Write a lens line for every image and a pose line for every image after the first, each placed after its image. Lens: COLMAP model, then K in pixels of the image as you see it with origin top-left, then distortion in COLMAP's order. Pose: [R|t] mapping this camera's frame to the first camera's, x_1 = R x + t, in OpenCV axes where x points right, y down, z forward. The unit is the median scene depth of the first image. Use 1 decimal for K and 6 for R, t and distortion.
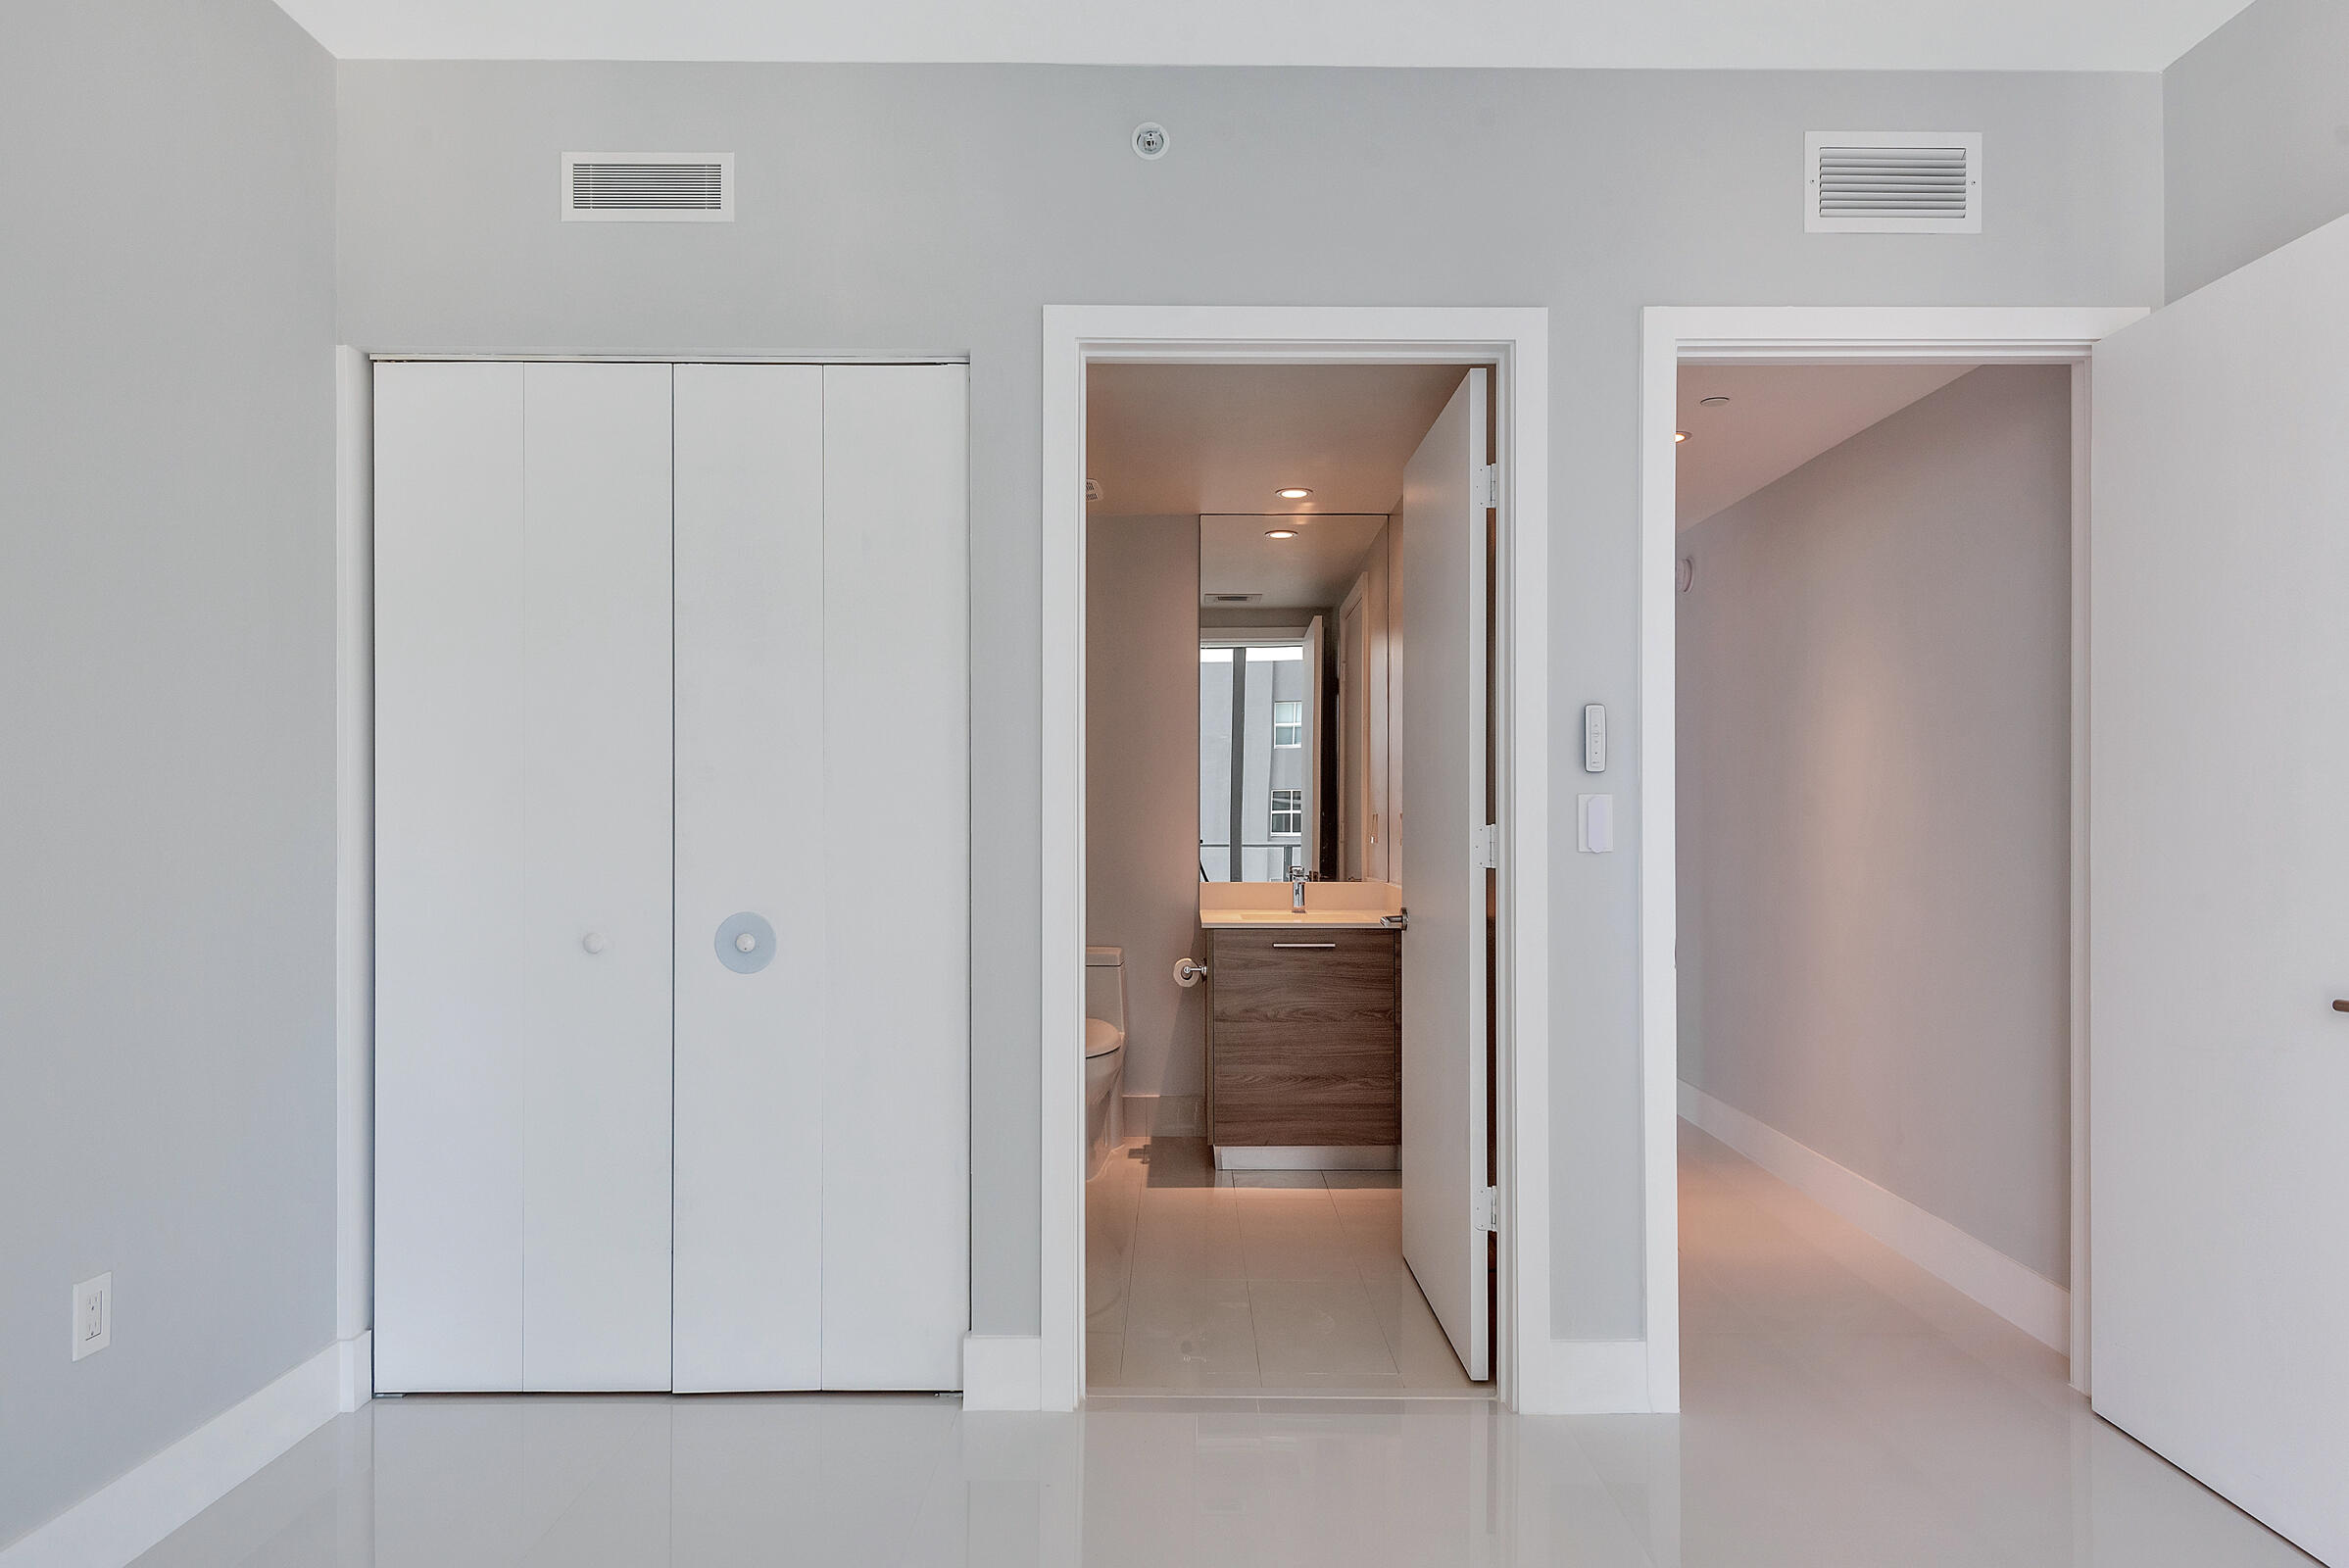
lens RADIAL K [[1463.2, 0, 1174.5], [0, 1463.2, 784.0], [0, 0, 1]] dist [0.000095, -0.001136]
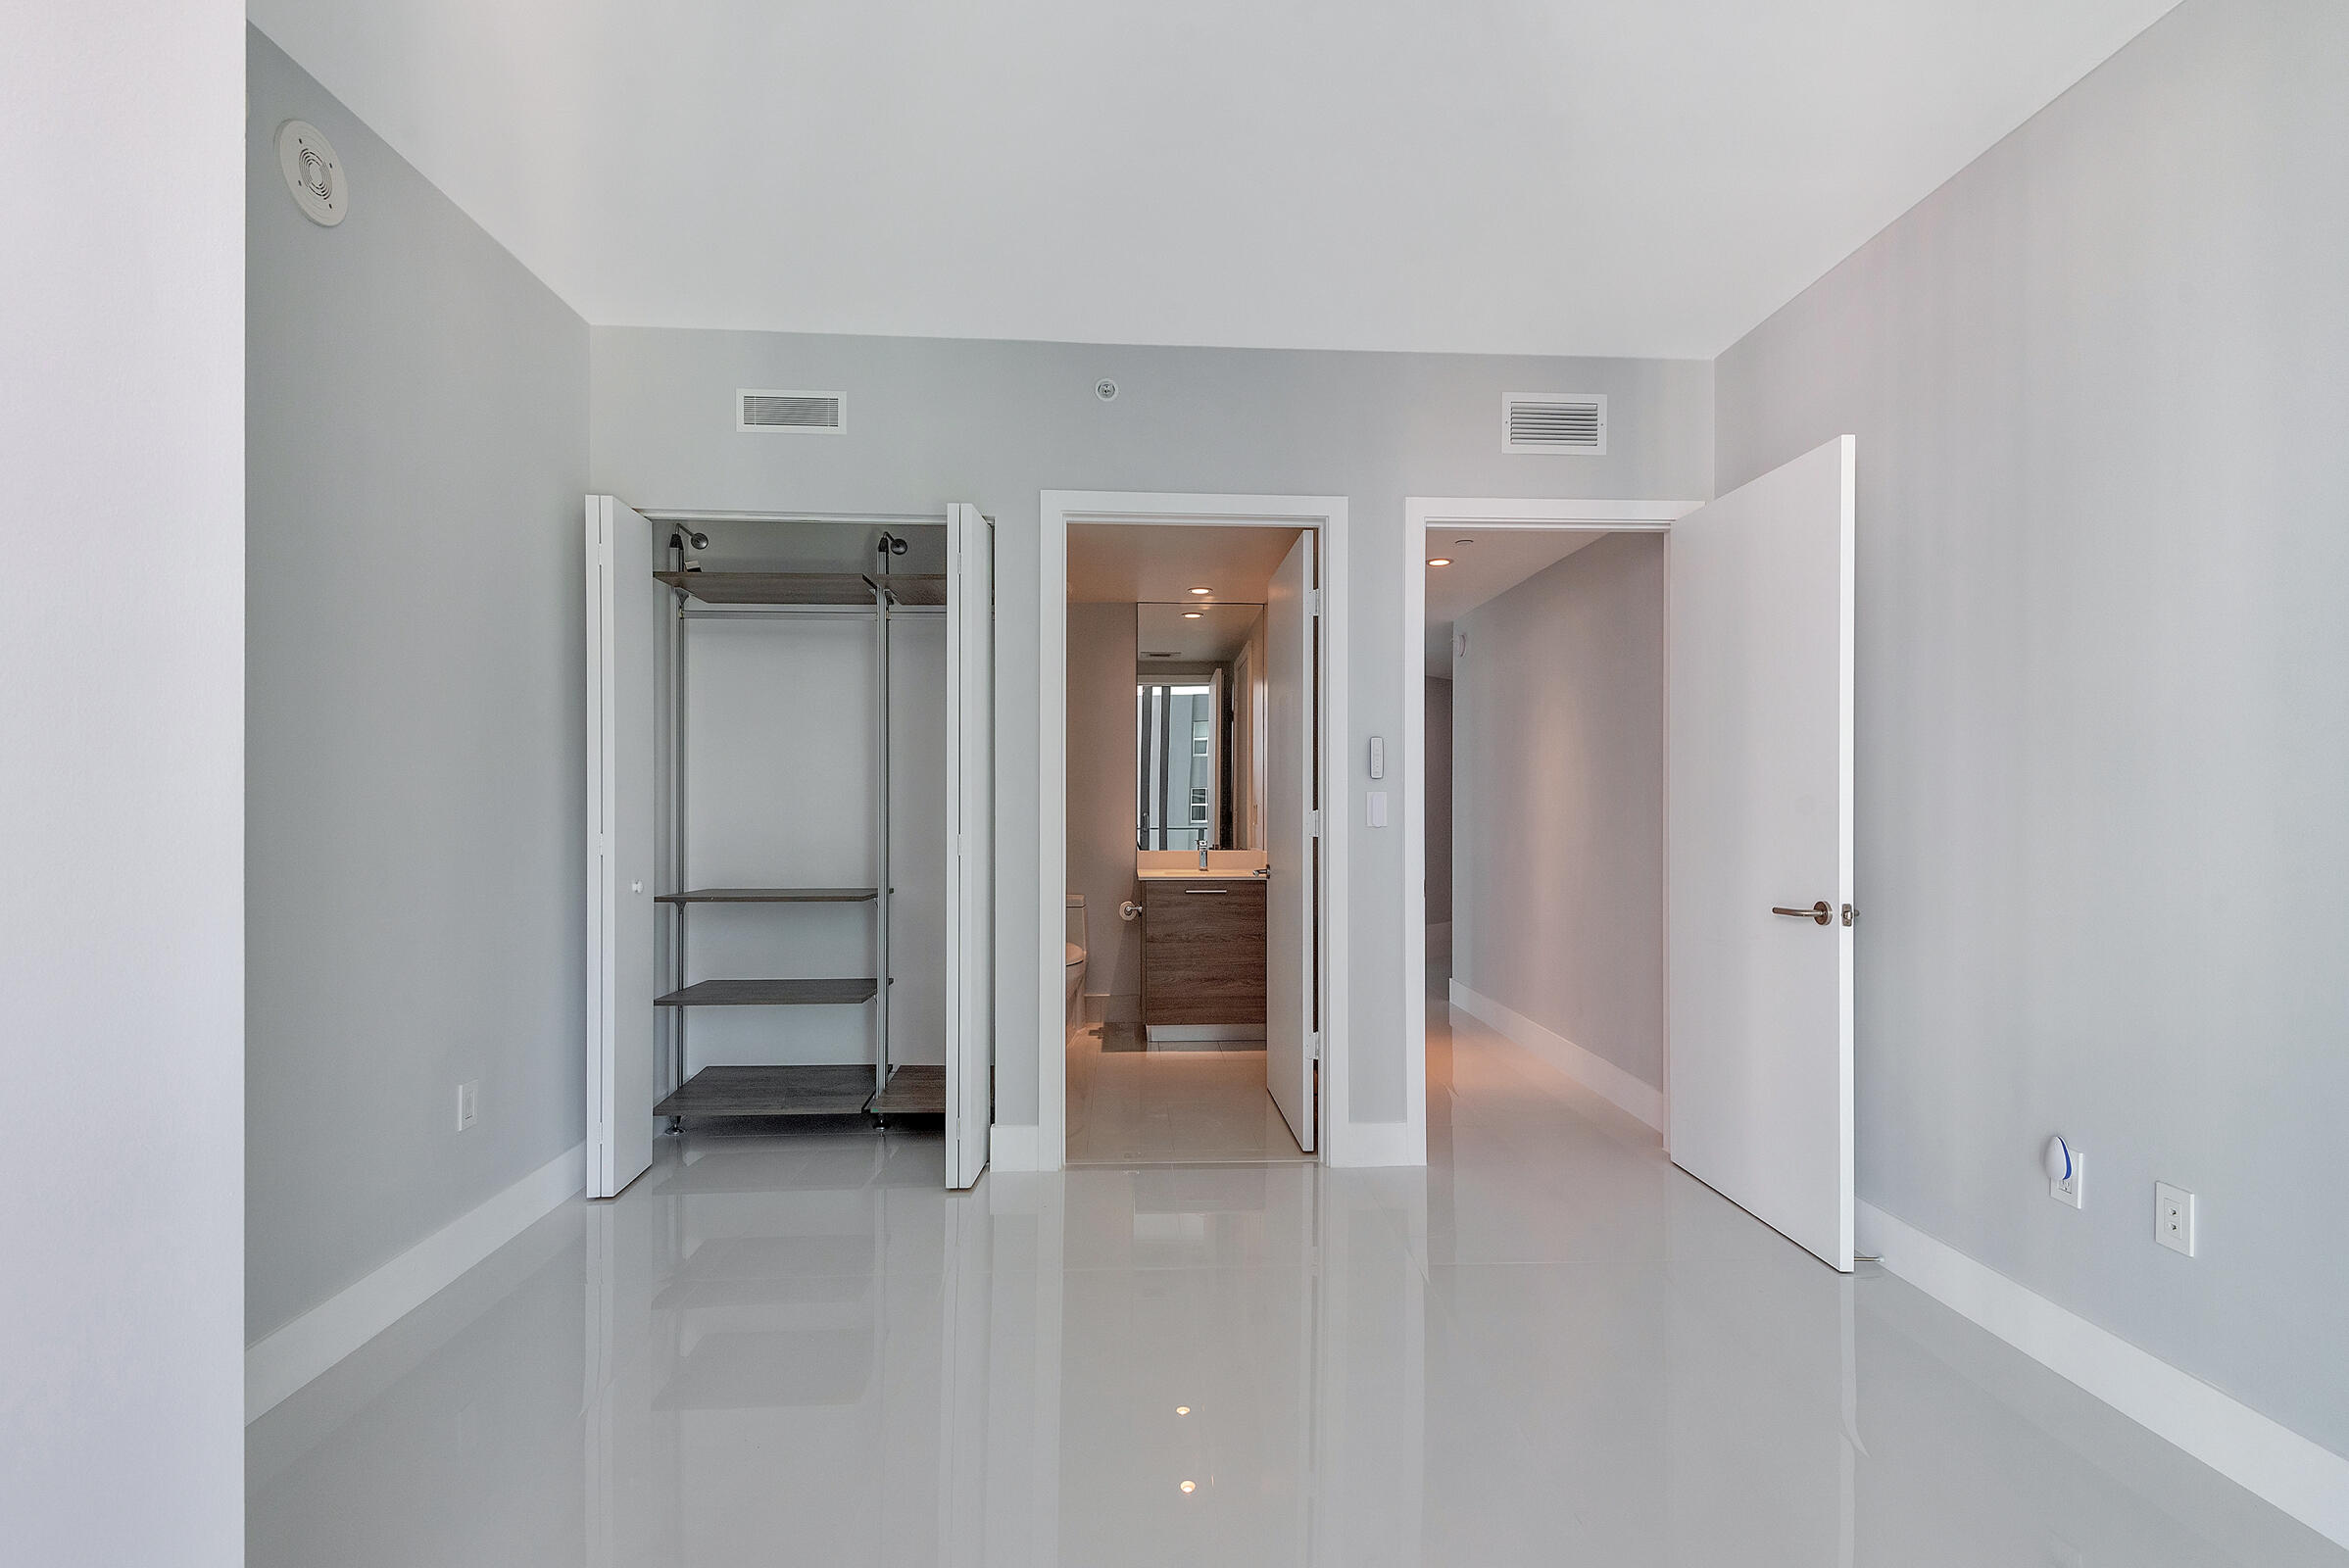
lens RADIAL K [[1095.2, 0, 1174.5], [0, 1095.2, 784.0], [0, 0, 1]] dist [0.000562, 0.000109]
pose [[0.998697, 0.000341, 0.051022, -0.002596], [-0.000376, 1.000000, 0.000669, -0.002230], [-0.051022, -0.000687, 0.998697, -0.190221]]
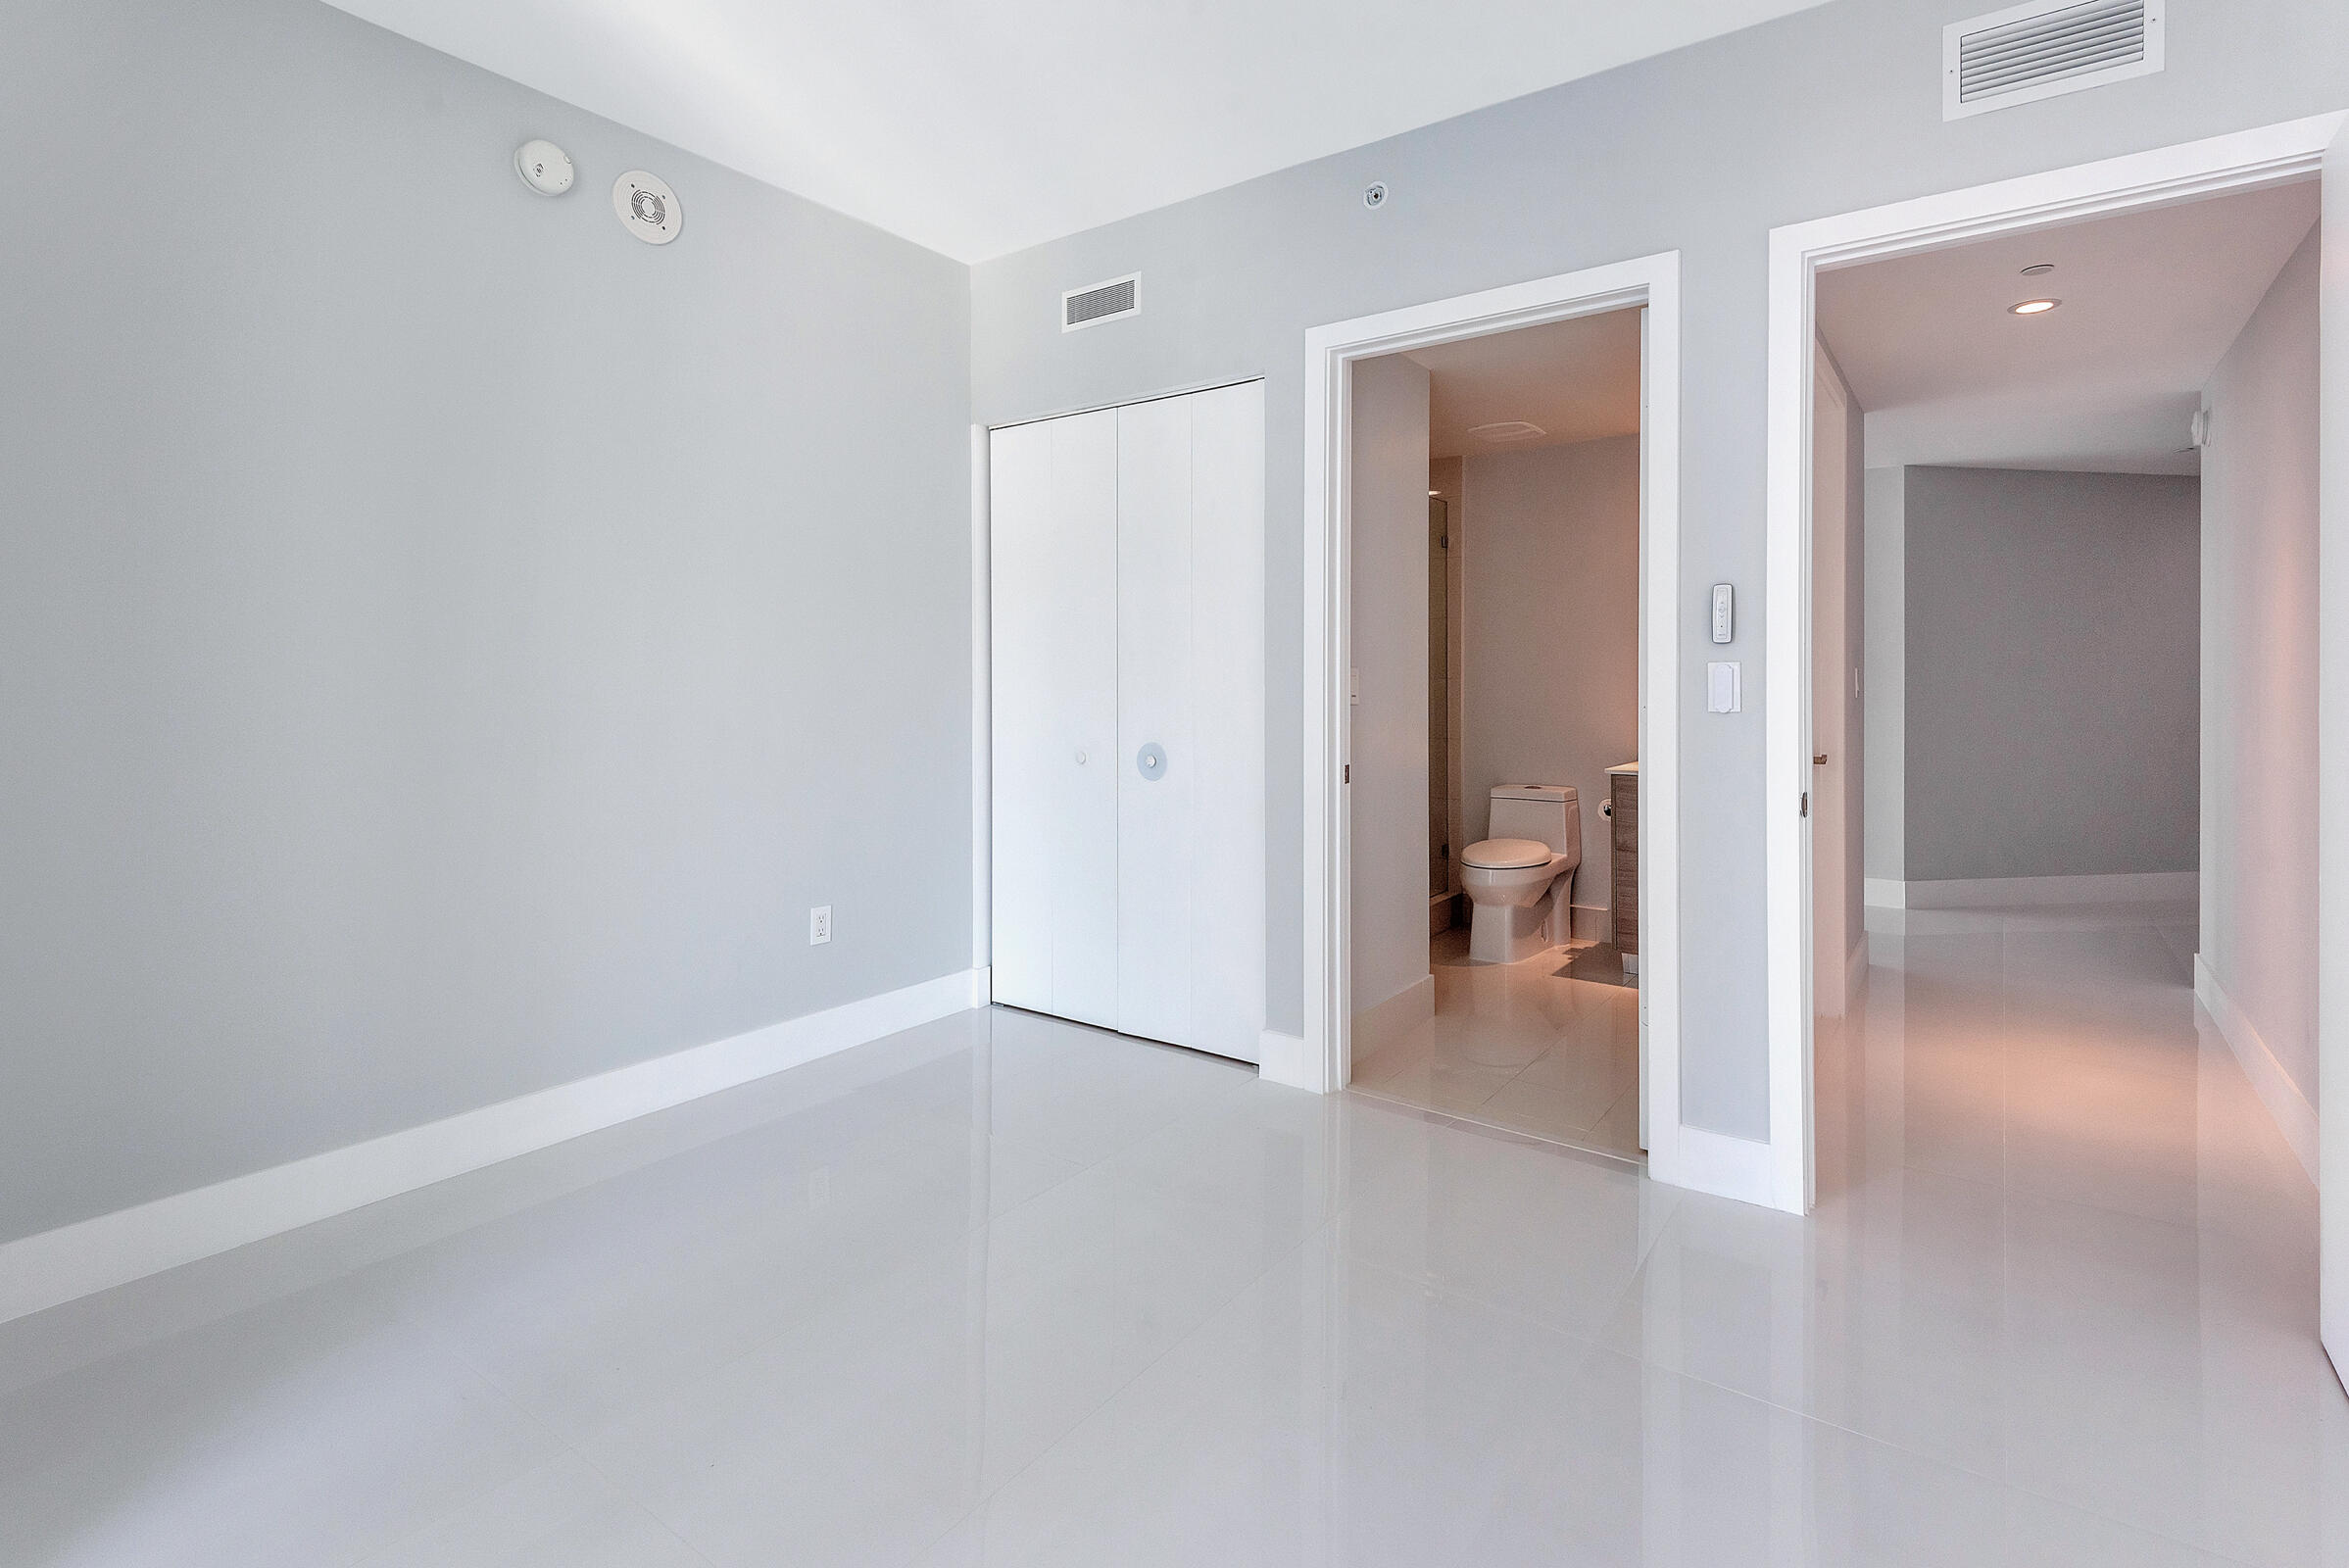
lens RADIAL K [[1084.9, 0, 1171.7], [0, 1084.9, 672.1], [0, 0, 1]] dist [-0.000289, -0.010439]
pose [[0.808040, -0.006328, -0.589093, 0.376399], [0.009669, 0.999950, 0.002522, 0.007023], [0.589048, -0.007734, 0.808061, 0.044342]]
